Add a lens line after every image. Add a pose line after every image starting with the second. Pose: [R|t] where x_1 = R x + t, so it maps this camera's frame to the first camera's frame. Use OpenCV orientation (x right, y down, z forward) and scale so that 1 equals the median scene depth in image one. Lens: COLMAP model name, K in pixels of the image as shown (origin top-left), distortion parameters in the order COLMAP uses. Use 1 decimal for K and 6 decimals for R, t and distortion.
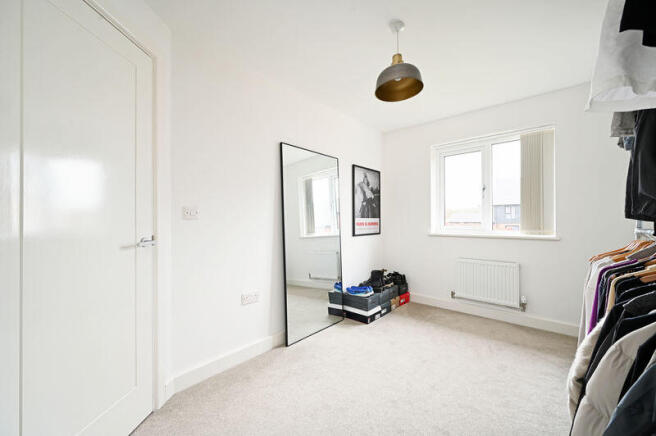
lens RADIAL K [[258.1, 0, 329.0], [0, 258.1, 219.6], [0, 0, 1]] dist [0.000178, -0.000045]
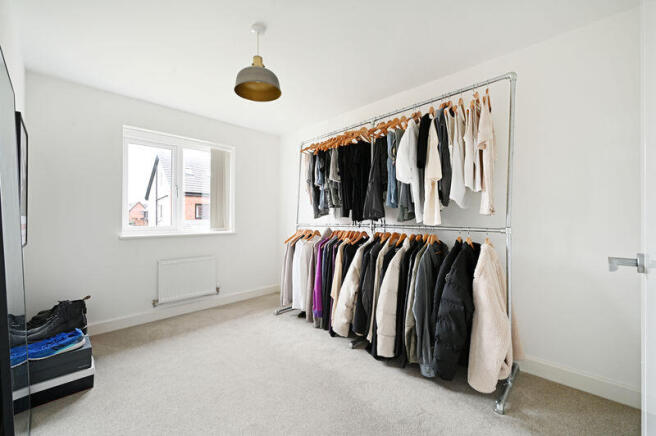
lens RADIAL K [[259.9, 0, 332.2], [0, 259.9, 217.4], [0, 0, 1]] dist [0.000692, -0.000021]
pose [[0.060257, 0.008724, 0.998145, -0.402119], [-0.002152, 0.999961, -0.008610, 0.002056], [-0.998181, -0.001630, 0.060274, 0.355784]]
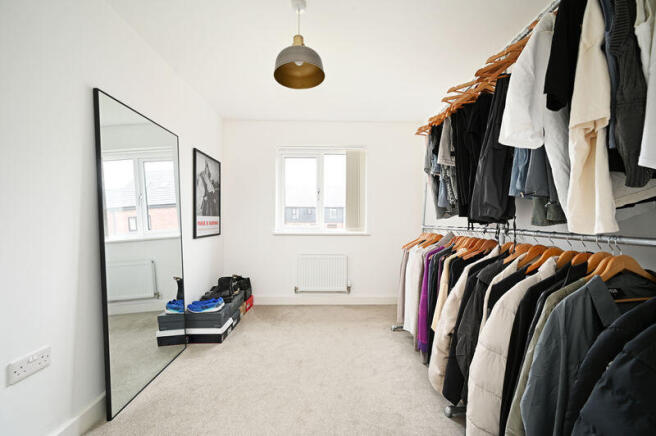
lens RADIAL K [[258.1, 0, 329.0], [0, 258.1, 219.6], [0, 0, 1]] dist [0.000178, -0.000045]
pose [[0.736526, 0.007520, 0.676368, -0.145909], [-0.009292, 0.999956, -0.001000, 0.003409], [-0.676346, -0.005548, 0.736563, 0.140014]]
